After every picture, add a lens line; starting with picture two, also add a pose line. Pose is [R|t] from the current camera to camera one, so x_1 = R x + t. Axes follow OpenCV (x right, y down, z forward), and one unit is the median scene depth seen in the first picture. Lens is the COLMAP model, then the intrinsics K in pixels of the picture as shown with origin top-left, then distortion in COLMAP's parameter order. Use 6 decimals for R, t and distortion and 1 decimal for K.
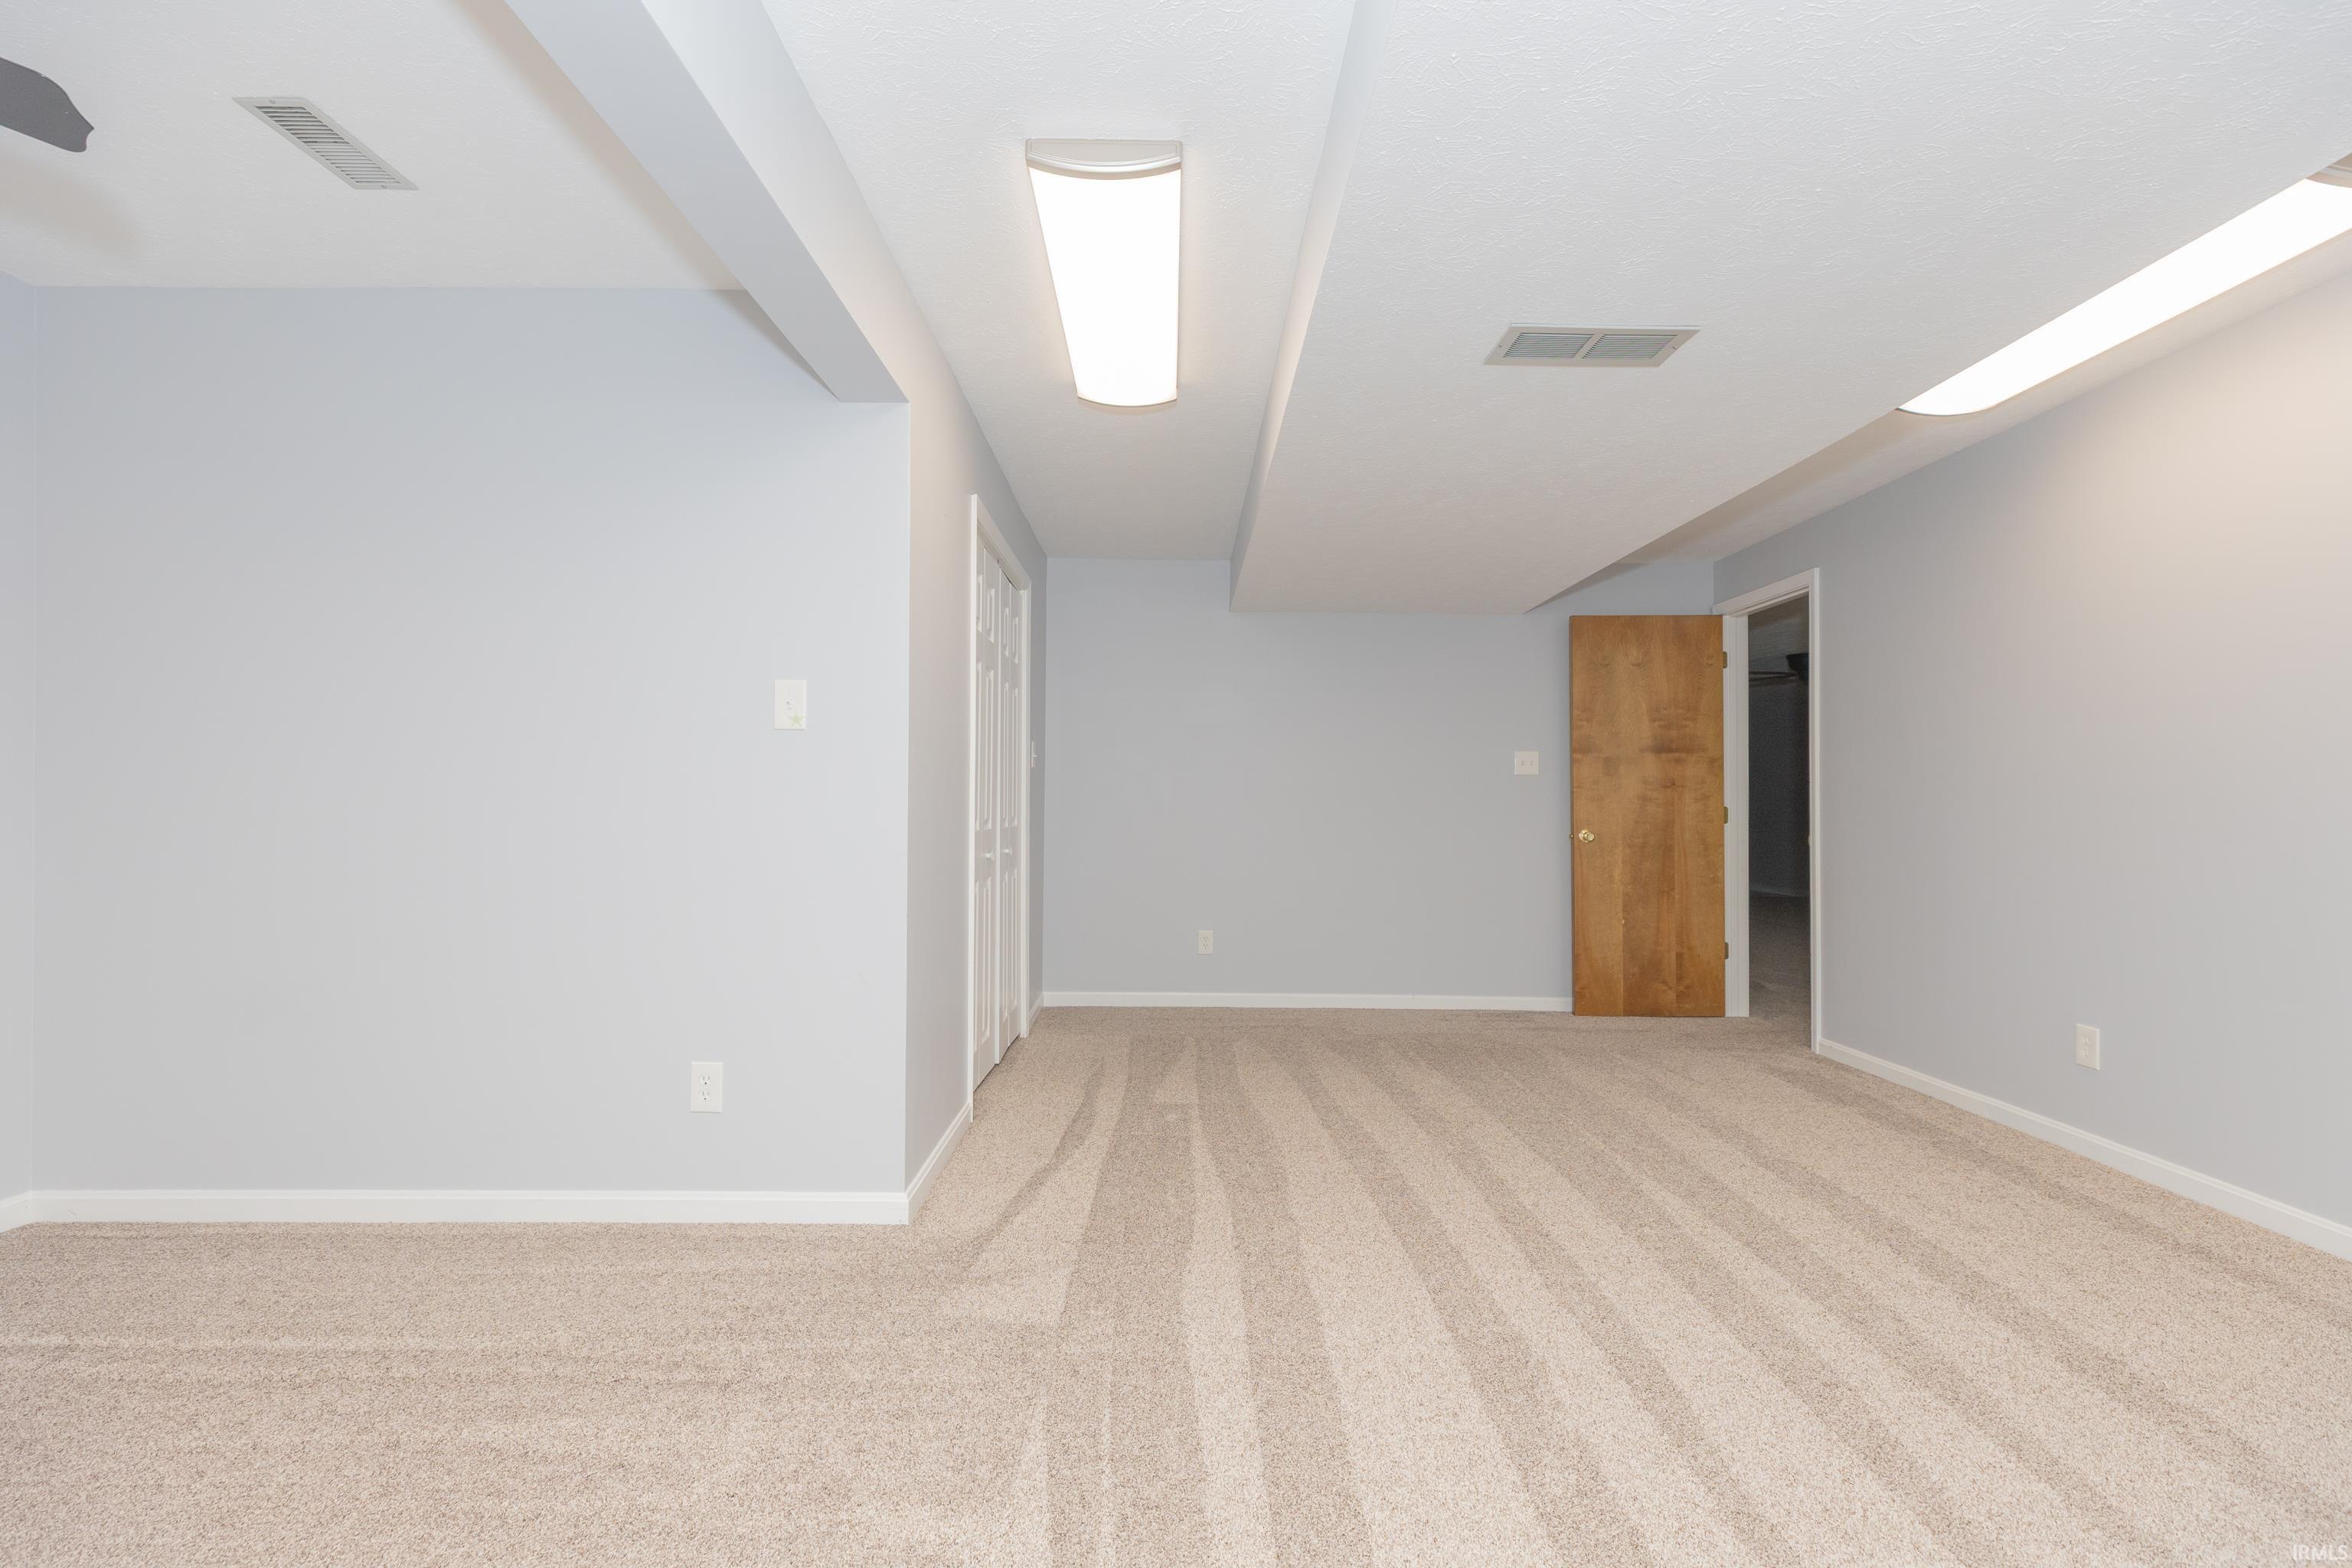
lens RADIAL K [[1042.6, 0, 1176.0], [0, 1042.6, 784.0], [0, 0, 1]] dist [0.002428, -0.000179]
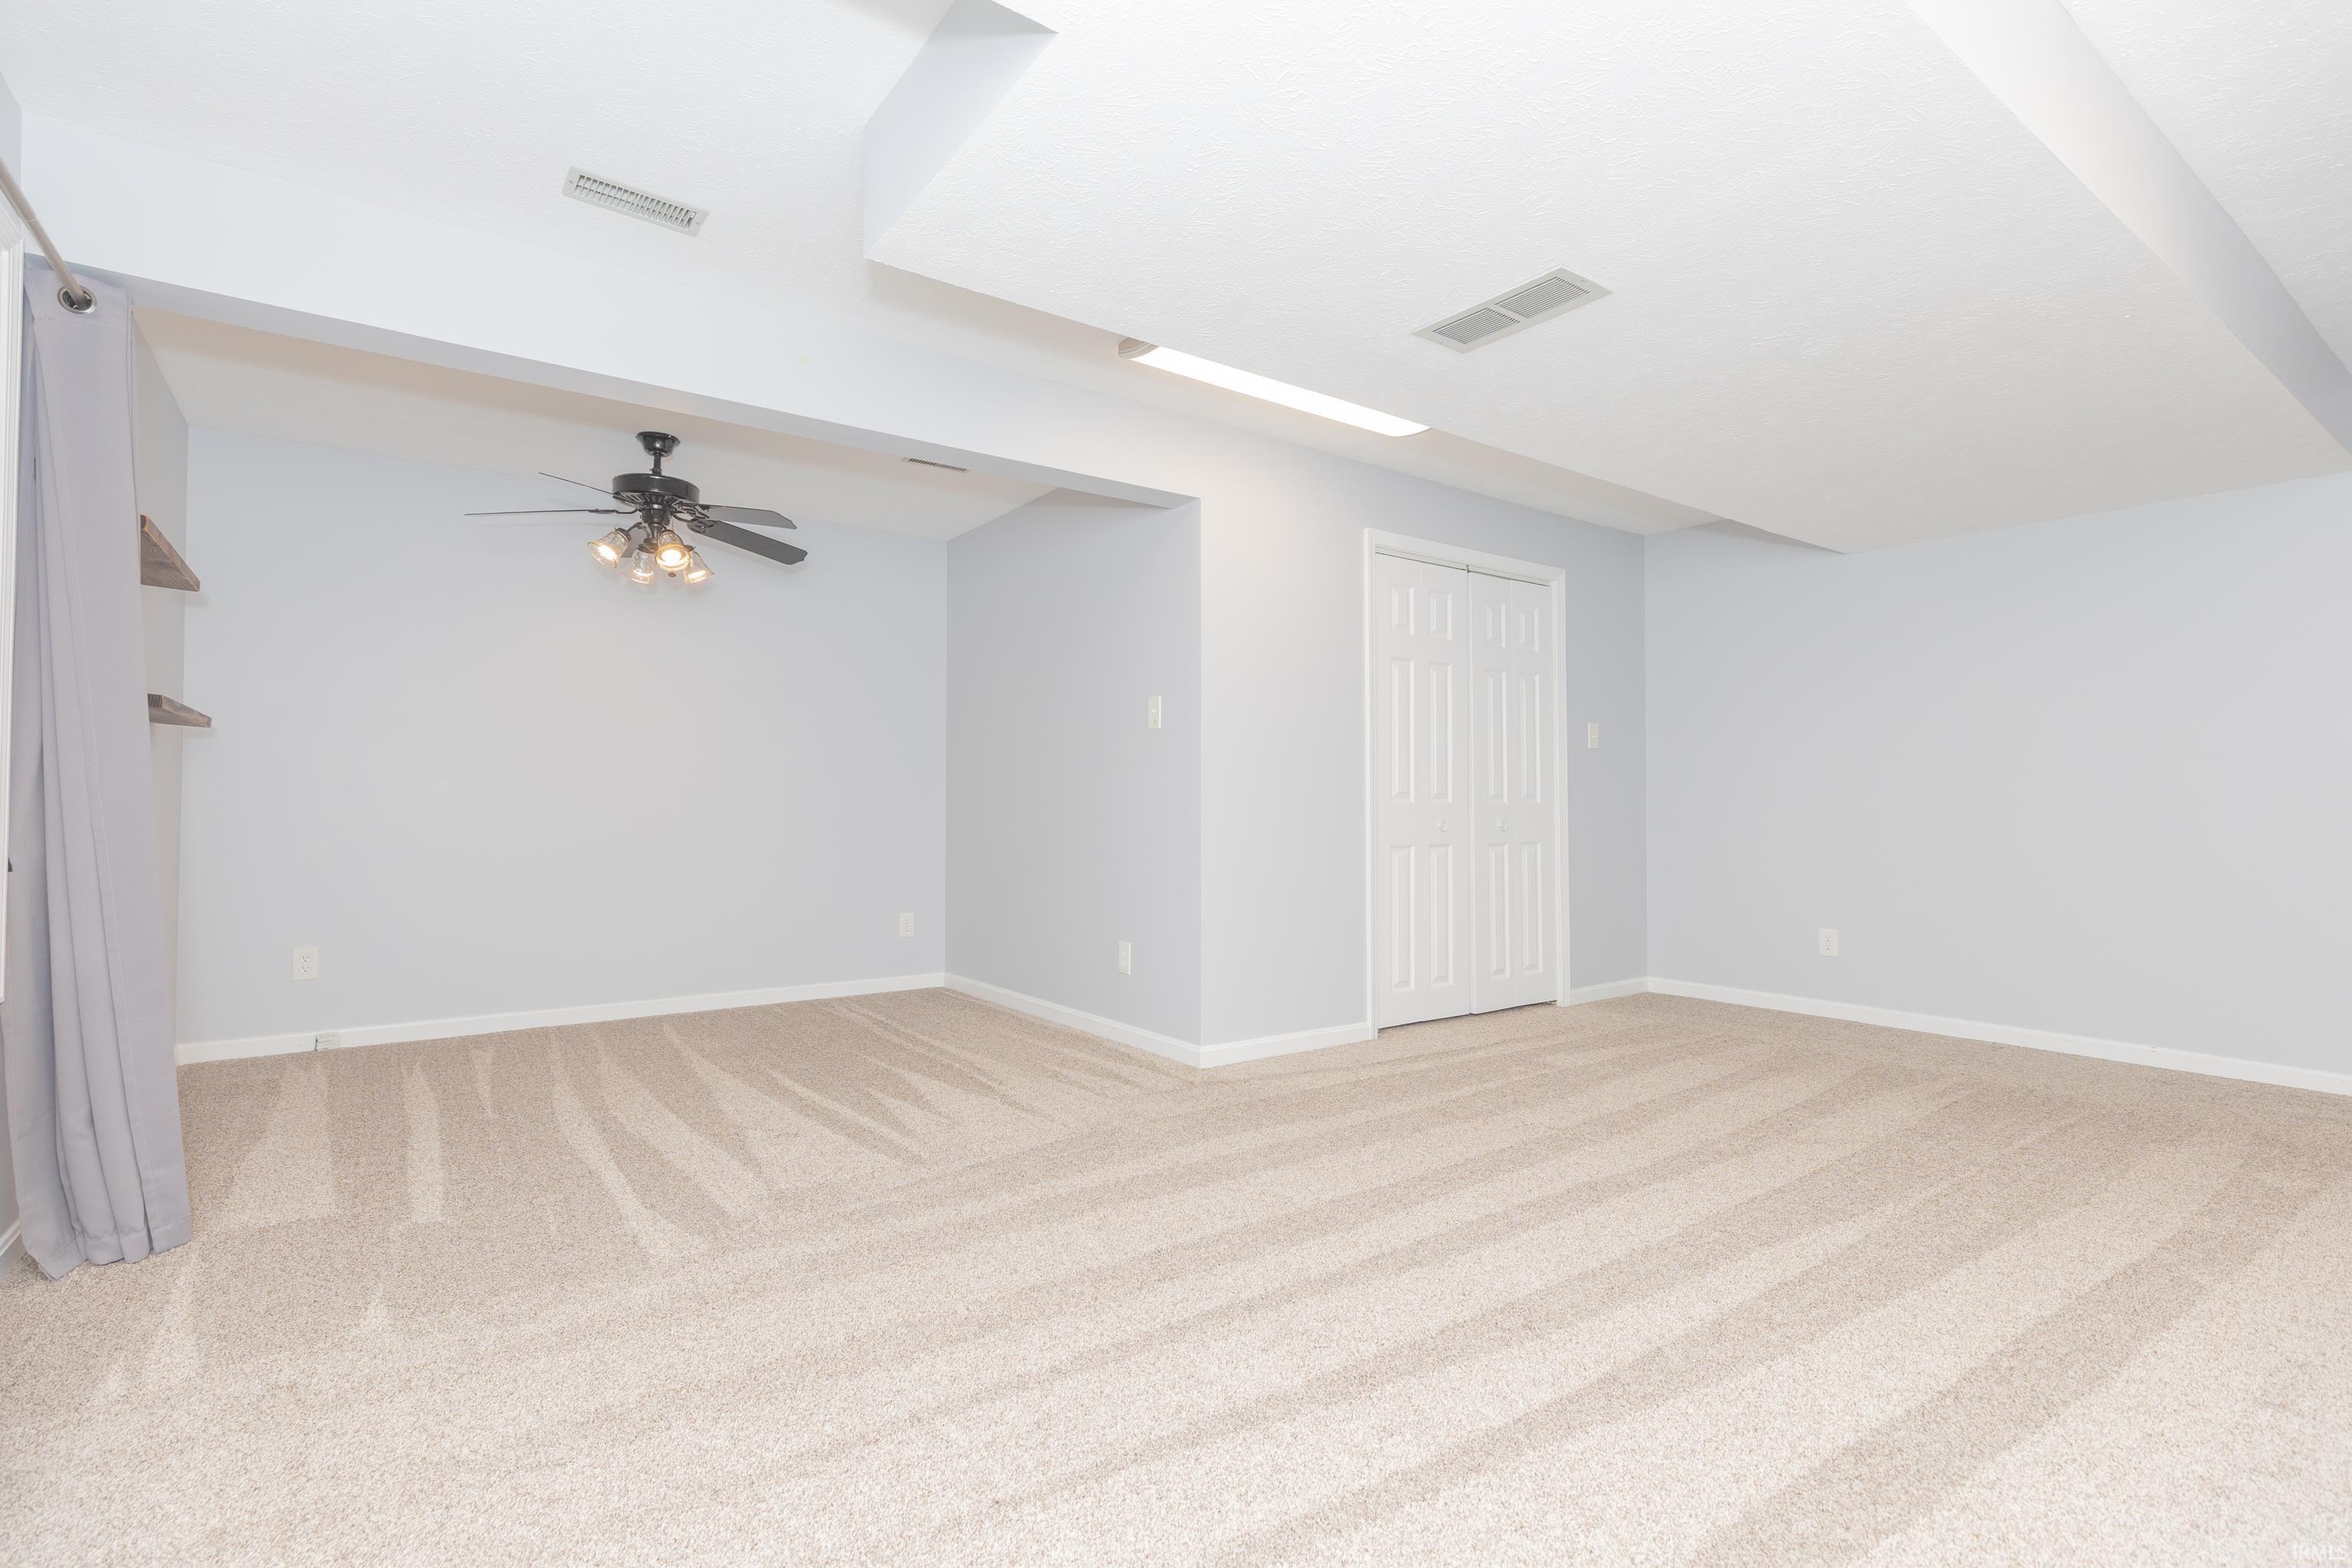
lens RADIAL K [[1042.6, 0, 1176.0], [0, 1042.6, 784.0], [0, 0, 1]] dist [0.002428, -0.000179]
pose [[0.615374, -0.018272, -0.788023, 0.809738], [0.015965, 0.999815, -0.010716, 0.043071], [0.788073, -0.005986, 0.615552, 0.085783]]
